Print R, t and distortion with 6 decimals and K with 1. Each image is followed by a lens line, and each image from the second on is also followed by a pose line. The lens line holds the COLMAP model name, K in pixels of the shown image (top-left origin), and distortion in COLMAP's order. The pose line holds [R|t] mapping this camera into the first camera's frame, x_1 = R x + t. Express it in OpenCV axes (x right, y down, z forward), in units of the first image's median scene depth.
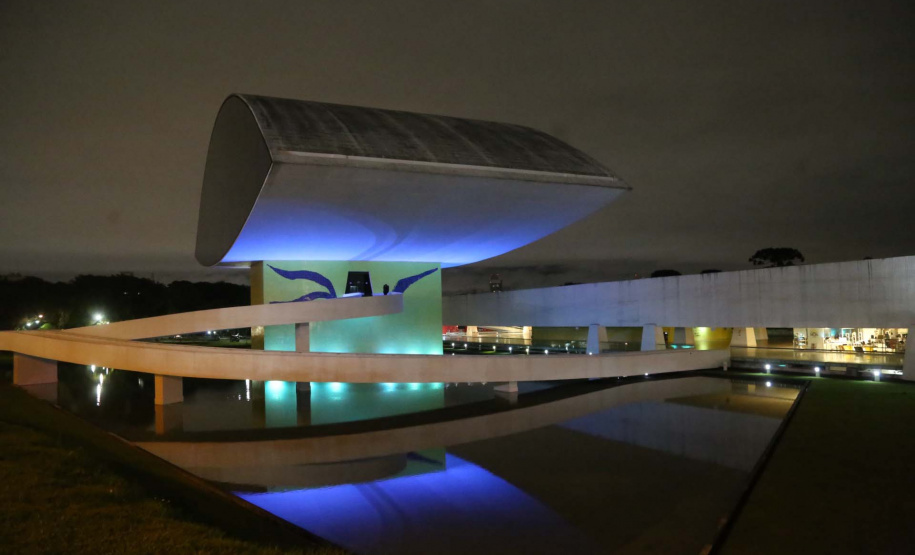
lens RADIAL K [[699.1, 0, 457.5], [0, 699.1, 277.5], [0, 0, 1]] dist [-0.108234, 0.002708]
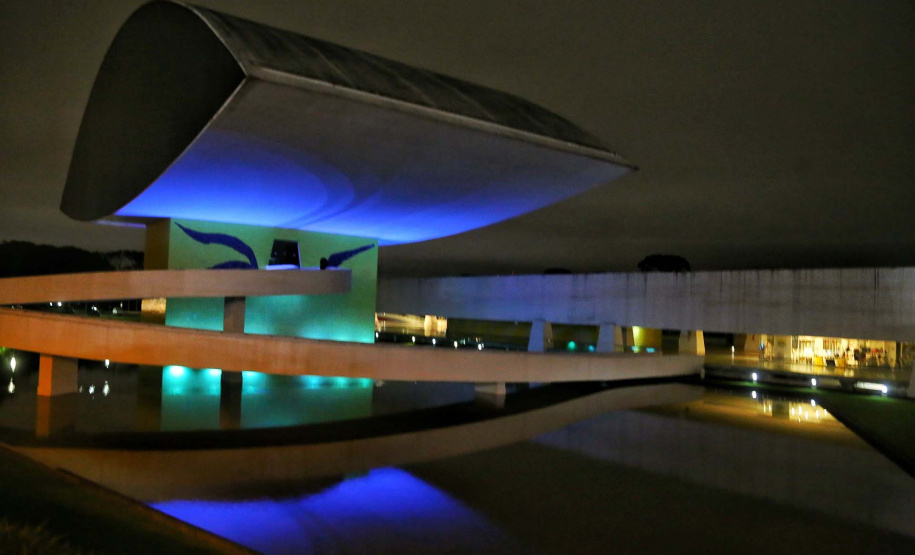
lens RADIAL K [[699.1, 0, 457.5], [0, 699.1, 277.5], [0, 0, 1]] dist [-0.108234, 0.002708]
pose [[0.974939, 0.069087, 0.211474, -0.121275], [-0.071951, 0.997391, 0.005868, 0.017218], [-0.210516, -0.020937, 0.977366, 0.150644]]
